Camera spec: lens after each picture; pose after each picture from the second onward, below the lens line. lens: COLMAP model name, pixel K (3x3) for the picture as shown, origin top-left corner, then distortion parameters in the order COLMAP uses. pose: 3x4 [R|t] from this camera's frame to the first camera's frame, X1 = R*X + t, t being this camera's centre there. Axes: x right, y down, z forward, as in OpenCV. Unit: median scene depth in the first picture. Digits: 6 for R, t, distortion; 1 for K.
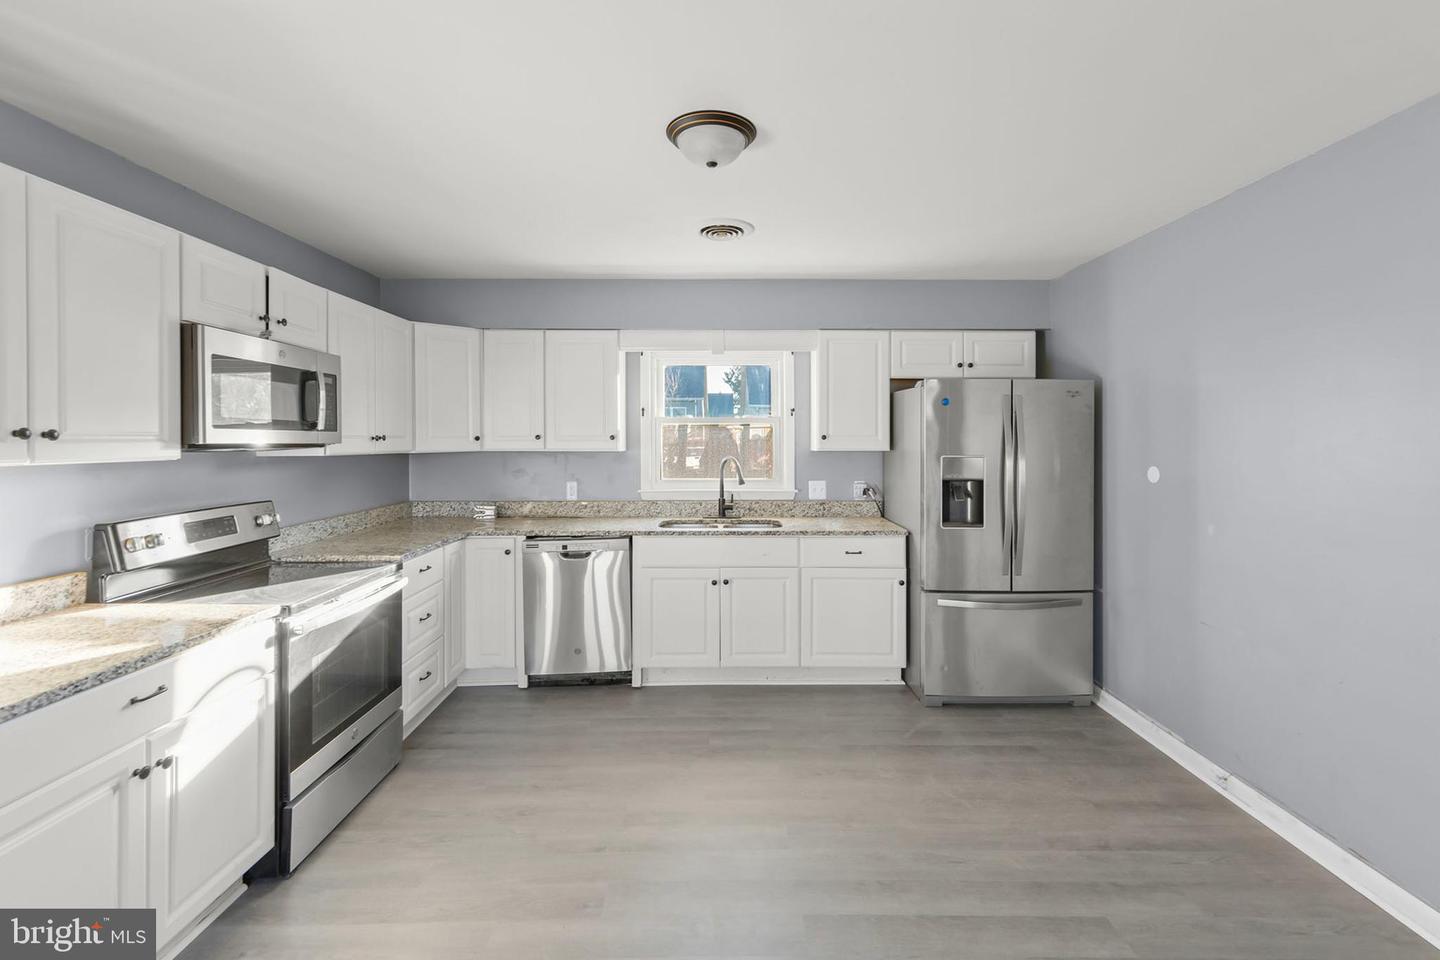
lens RADIAL K [[626.2, 0, 721.9], [0, 626.2, 440.4], [0, 0, 1]] dist [0.004031, -0.000064]
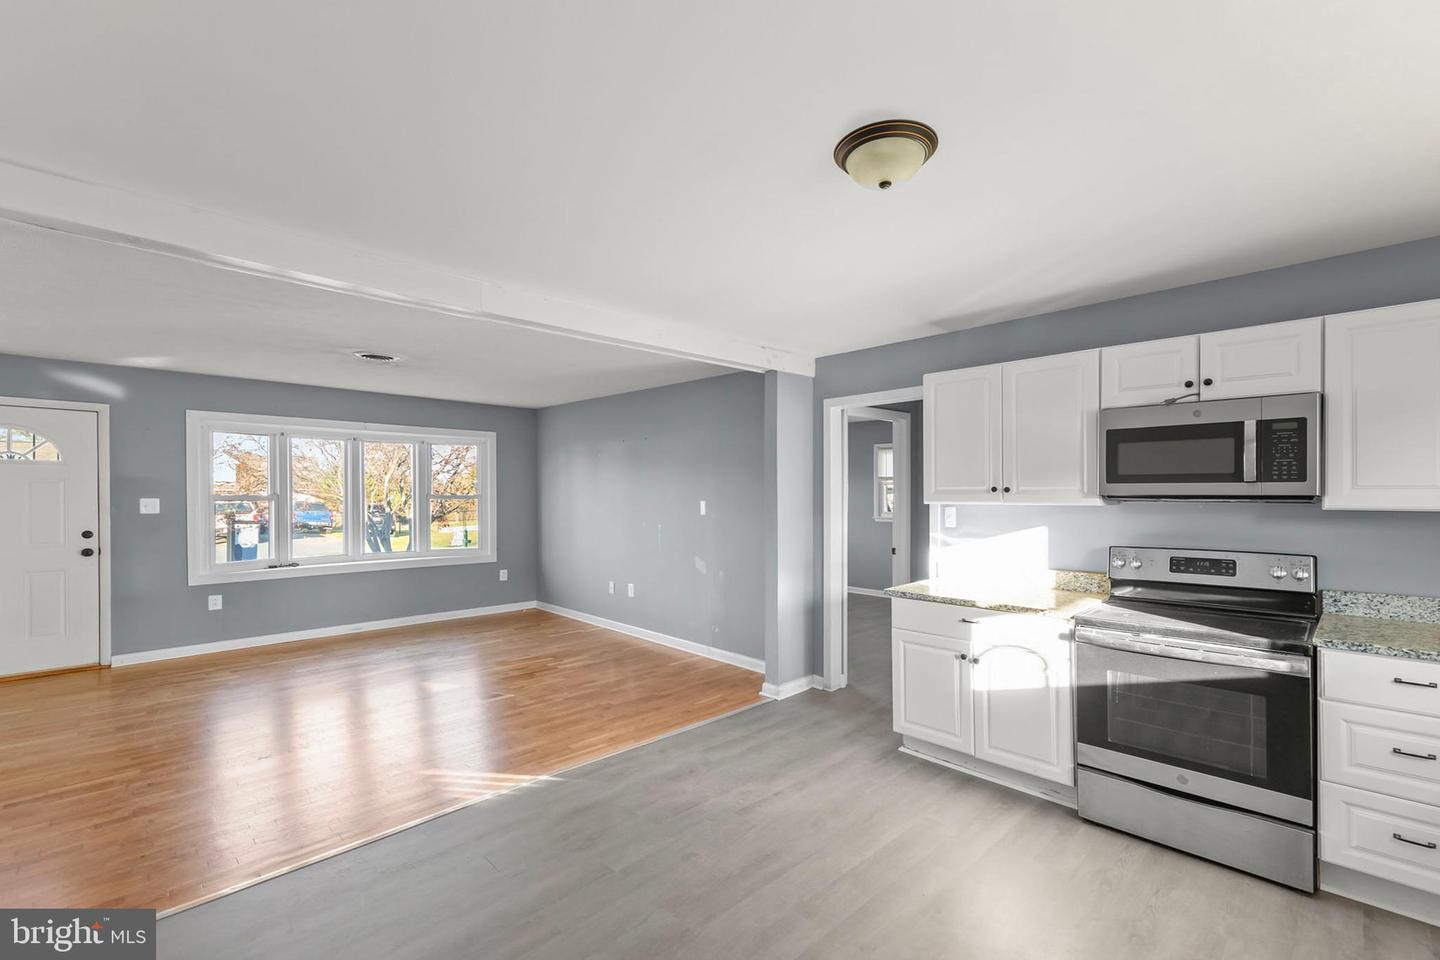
lens RADIAL K [[623.1, 0, 751.6], [0, 623.1, 508.7], [0, 0, 1]] dist [0.001195, -0.000443]
pose [[-0.695866, 0.016184, -0.717989, 0.426001], [-0.000950, 0.999724, 0.023455, 0.002571], [0.718171, 0.017004, -0.695659, 0.822125]]
